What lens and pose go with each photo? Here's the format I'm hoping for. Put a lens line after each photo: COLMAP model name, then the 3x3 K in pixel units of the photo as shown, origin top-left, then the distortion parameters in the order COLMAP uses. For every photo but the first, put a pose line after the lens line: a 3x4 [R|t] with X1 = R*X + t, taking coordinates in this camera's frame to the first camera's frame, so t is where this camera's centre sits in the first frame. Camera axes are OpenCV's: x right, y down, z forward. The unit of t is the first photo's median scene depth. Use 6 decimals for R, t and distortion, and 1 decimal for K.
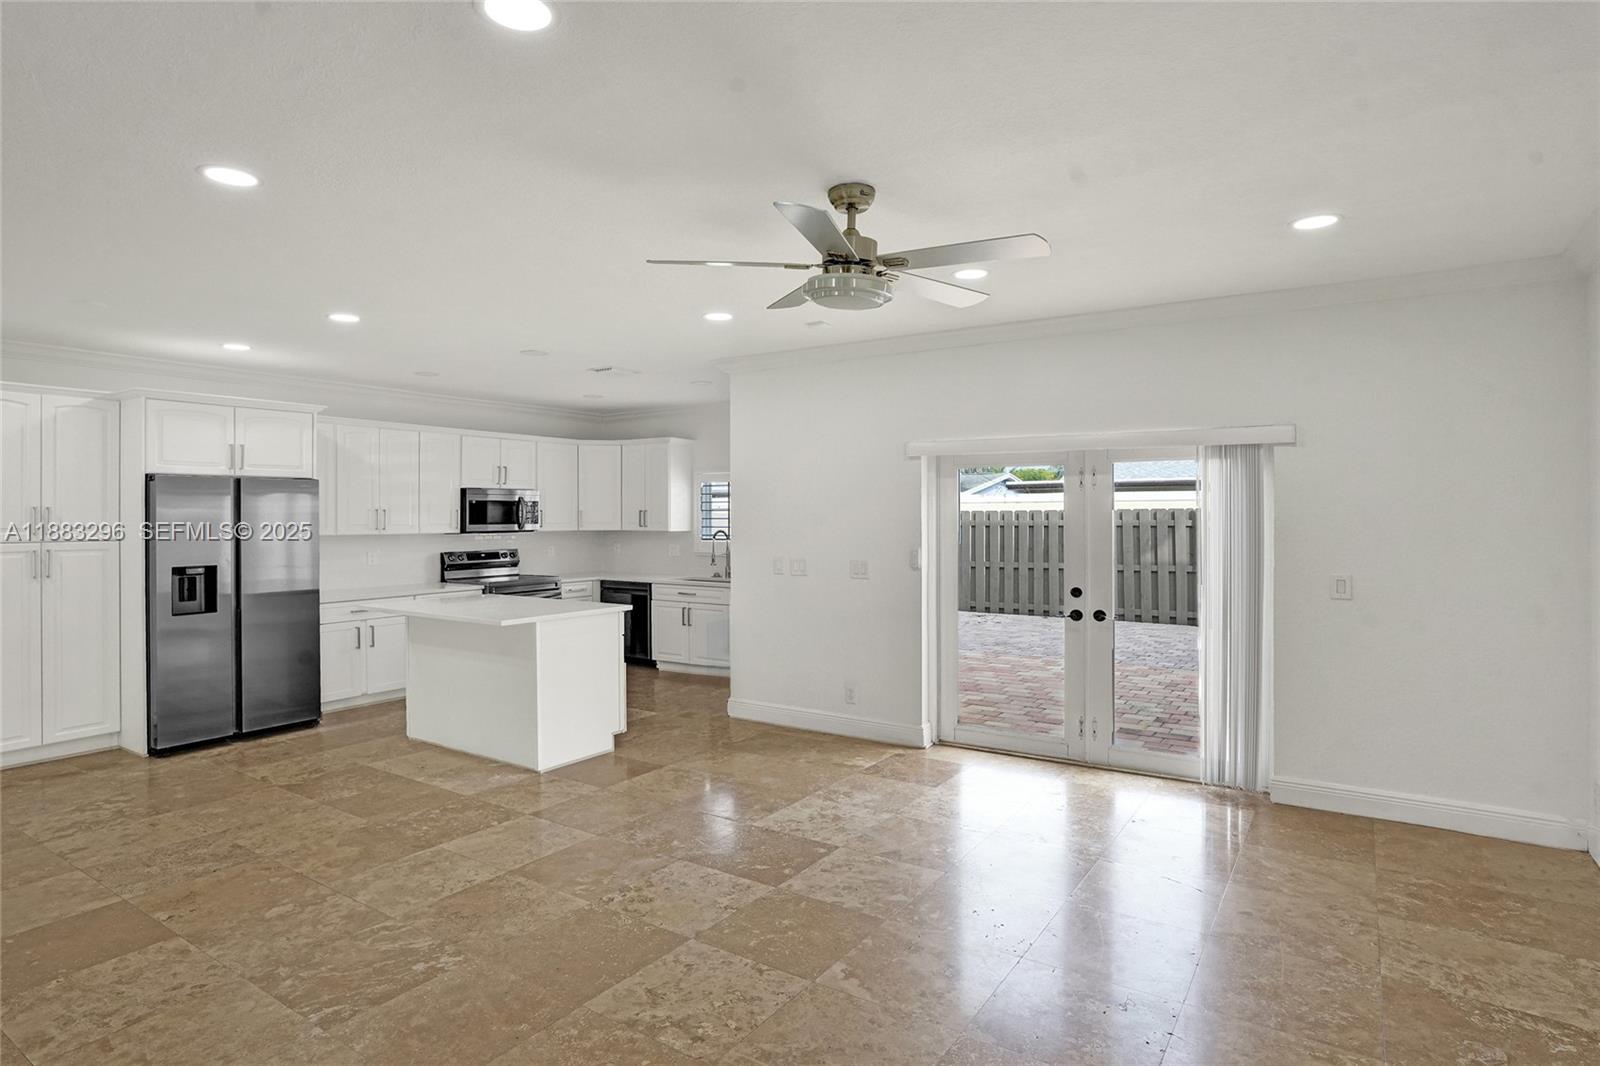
lens RADIAL K [[861.8, 0, 795.8], [0, 861.8, 498.0], [0, 0, 1]] dist [-0.048468, 0.027022]
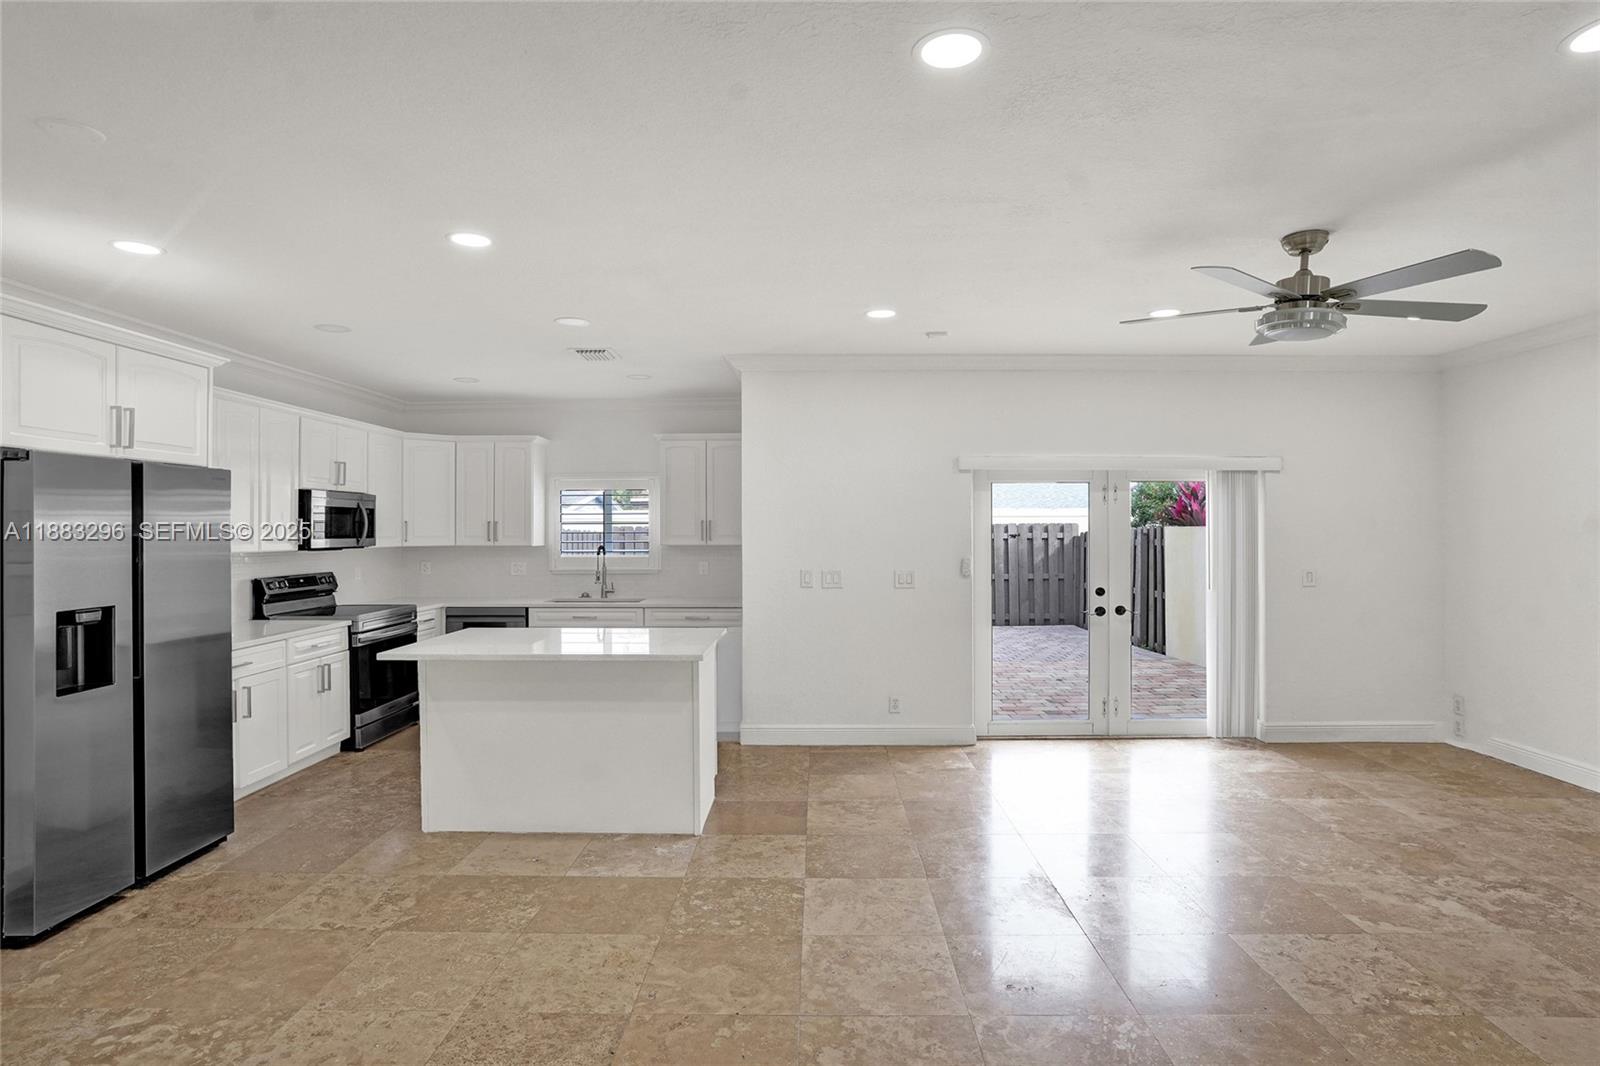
lens RADIAL K [[846.8, 0, 809.4], [0, 846.8, 524.2], [0, 0, 1]] dist [-0.049652, 0.029000]
pose [[0.840091, 0.003500, 0.542434, -0.623626], [-0.010071, 0.999907, 0.009147, 0.011783], [-0.542352, -0.013147, 0.840049, 0.251067]]
